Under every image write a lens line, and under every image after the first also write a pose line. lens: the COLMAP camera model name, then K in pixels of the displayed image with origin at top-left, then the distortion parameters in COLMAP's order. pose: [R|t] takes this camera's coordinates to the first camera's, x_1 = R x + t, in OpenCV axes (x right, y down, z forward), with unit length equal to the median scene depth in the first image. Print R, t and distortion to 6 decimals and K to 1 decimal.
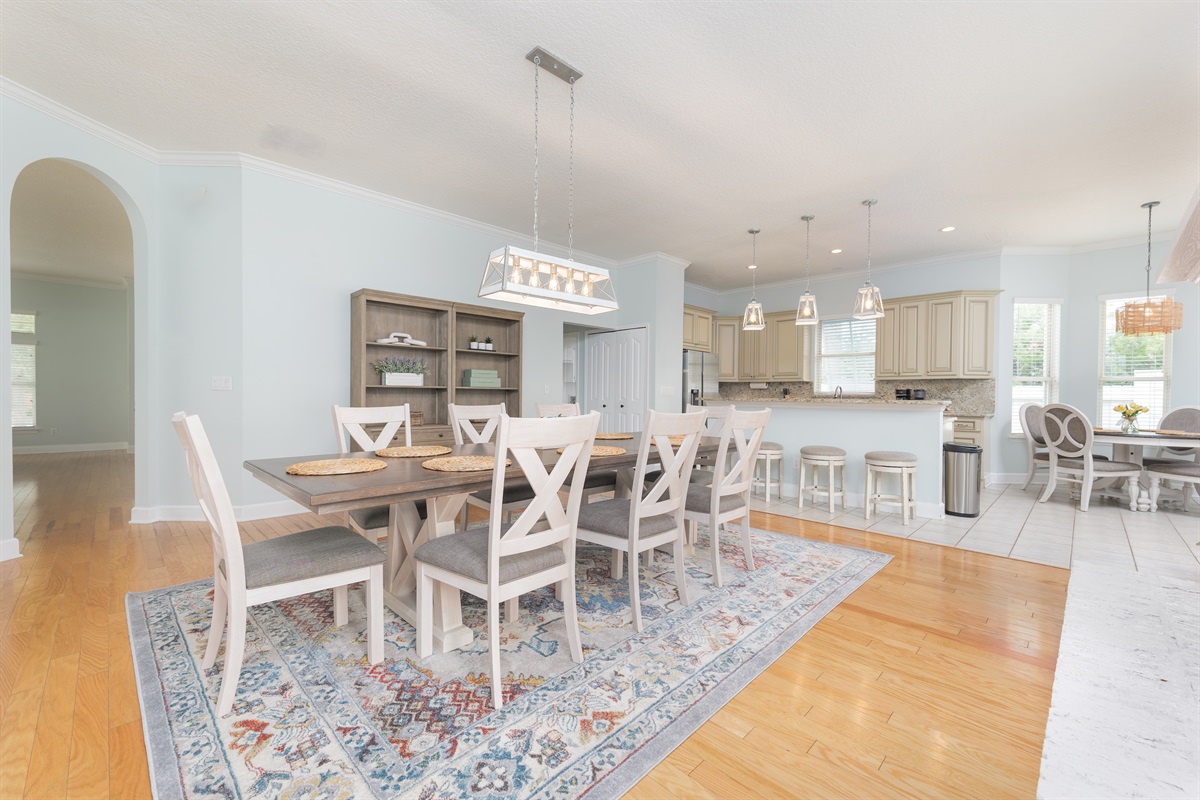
lens RADIAL K [[483.3, 0, 598.8], [0, 483.3, 407.3], [0, 0, 1]] dist [-0.000386, -0.000014]
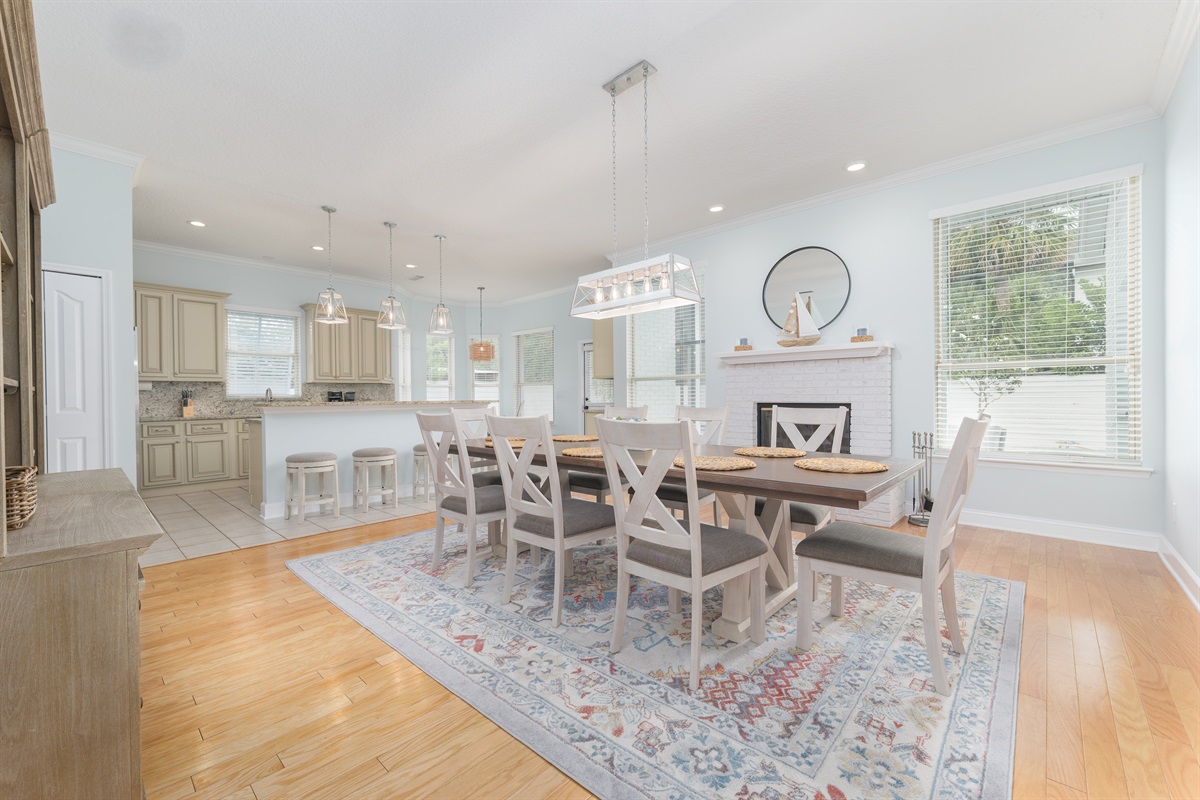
lens RADIAL K [[483.3, 0, 603.6], [0, 483.3, 386.8], [0, 0, 1]] dist [-0.000386, -0.000014]
pose [[-0.035019, 0.013442, 0.999296, -0.617452], [0.034585, 0.999327, -0.012230, -0.020339], [-0.998788, 0.034132, -0.035460, 0.597685]]
